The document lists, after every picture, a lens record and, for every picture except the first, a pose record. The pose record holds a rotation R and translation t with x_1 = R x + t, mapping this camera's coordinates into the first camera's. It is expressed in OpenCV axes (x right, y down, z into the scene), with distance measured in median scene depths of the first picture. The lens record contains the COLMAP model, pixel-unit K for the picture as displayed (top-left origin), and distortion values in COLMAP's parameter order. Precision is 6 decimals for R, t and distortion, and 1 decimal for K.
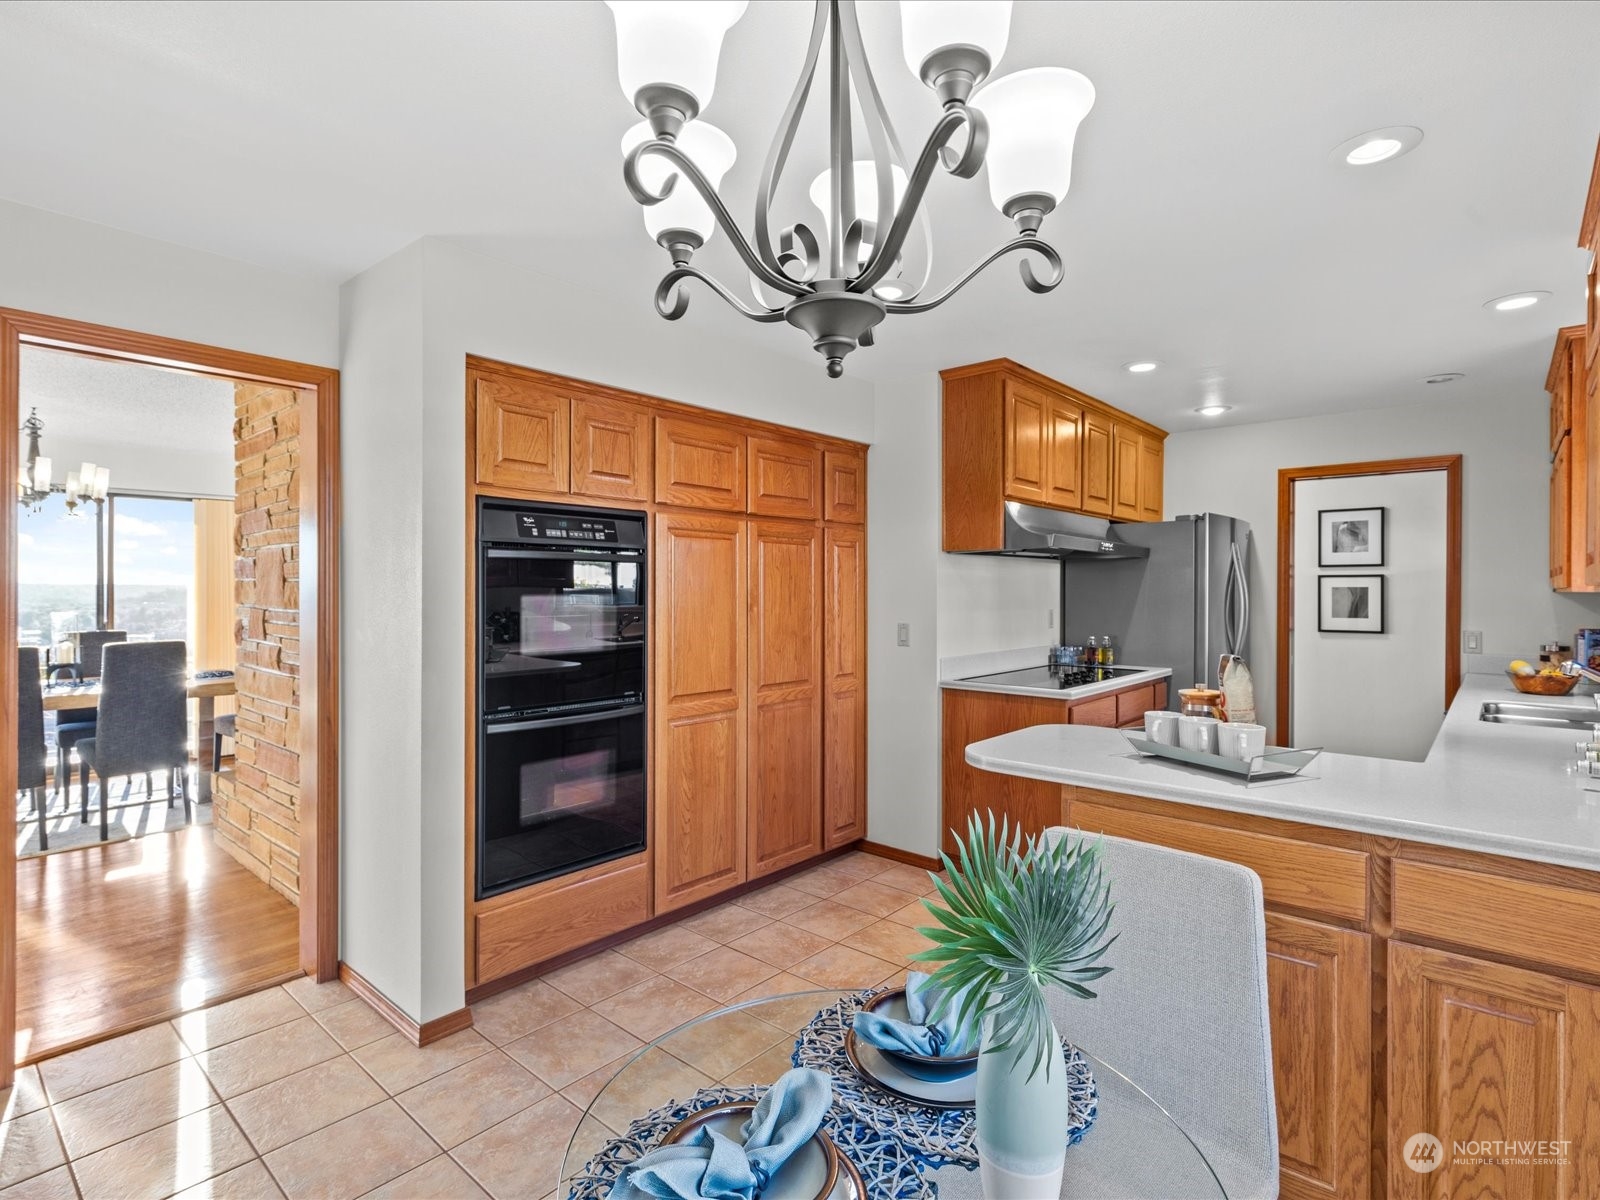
lens RADIAL K [[805.7, 0, 794.9], [0, 805.7, 587.9], [0, 0, 1]] dist [-0.001606, 0.000023]
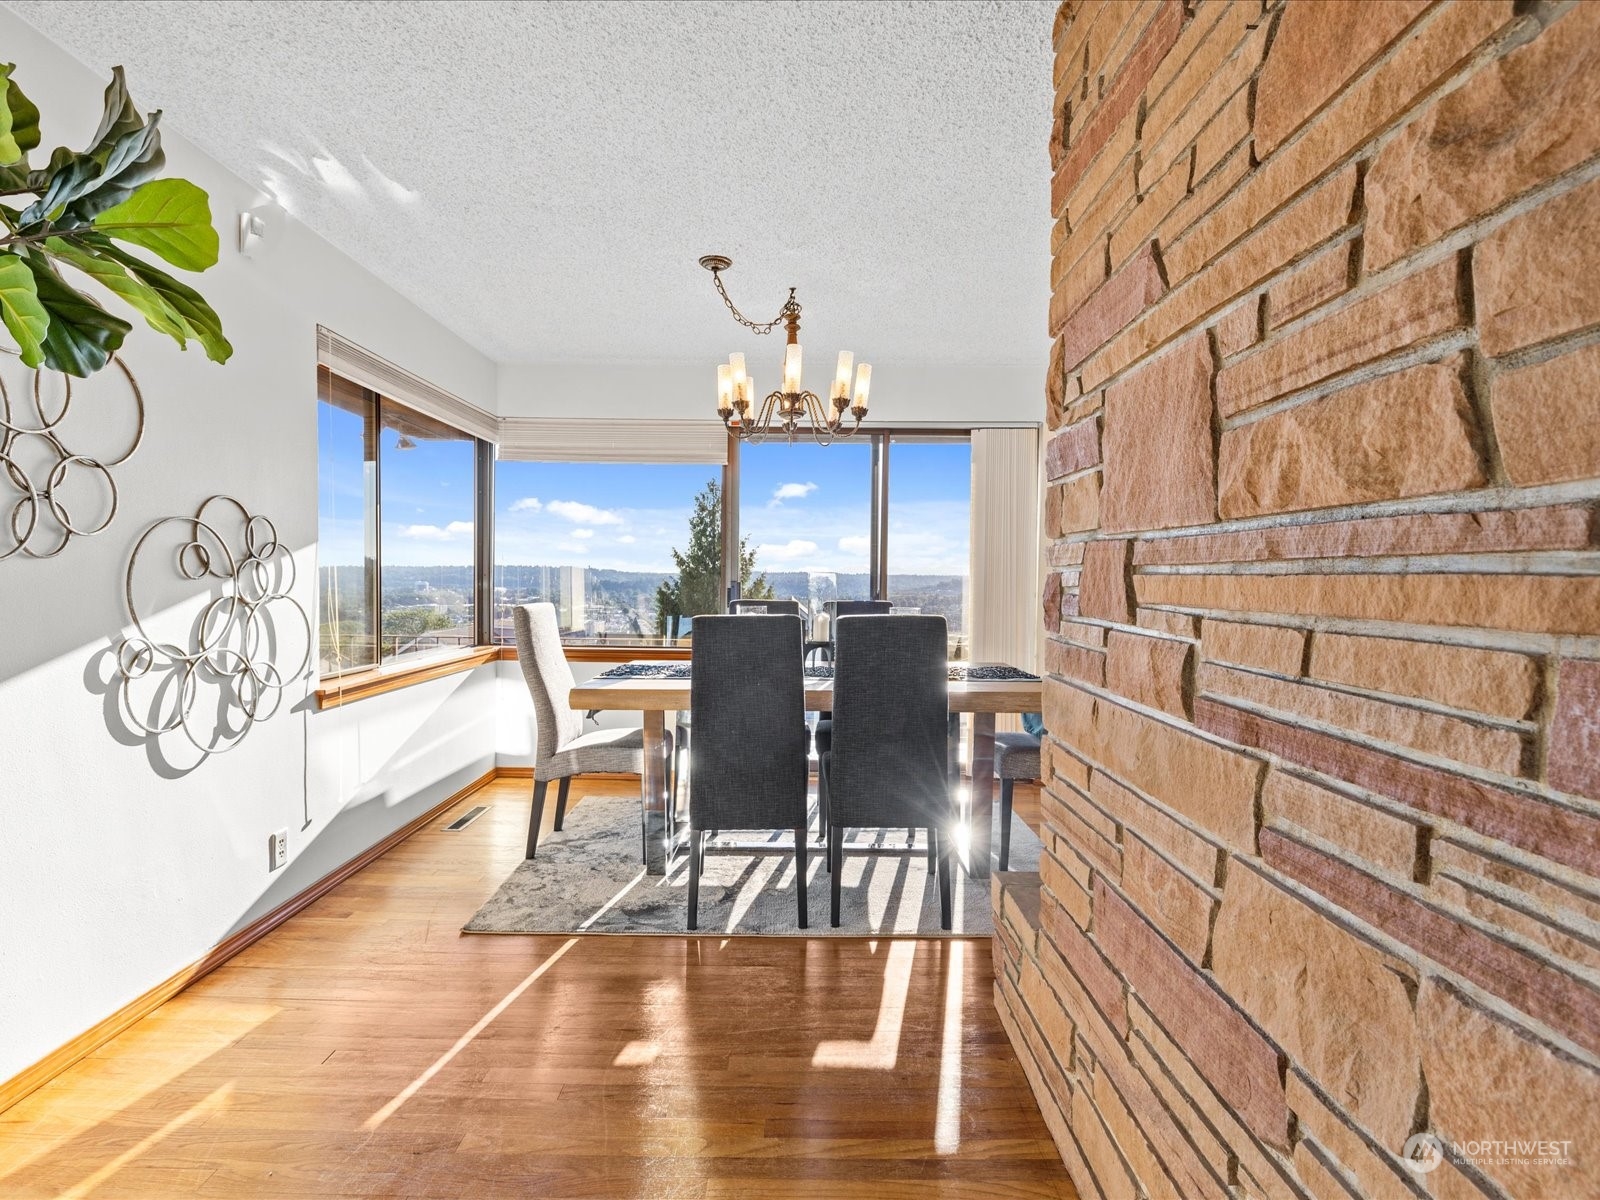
lens RADIAL K [[805.7, 0, 794.9], [0, 805.7, 587.9], [0, 0, 1]] dist [-0.001606, 0.000023]
pose [[0.655928, 0.018787, -0.754590, -0.455206], [-0.012133, 0.999823, 0.014346, 0.043314], [0.754726, -0.000254, 0.656040, 0.609208]]
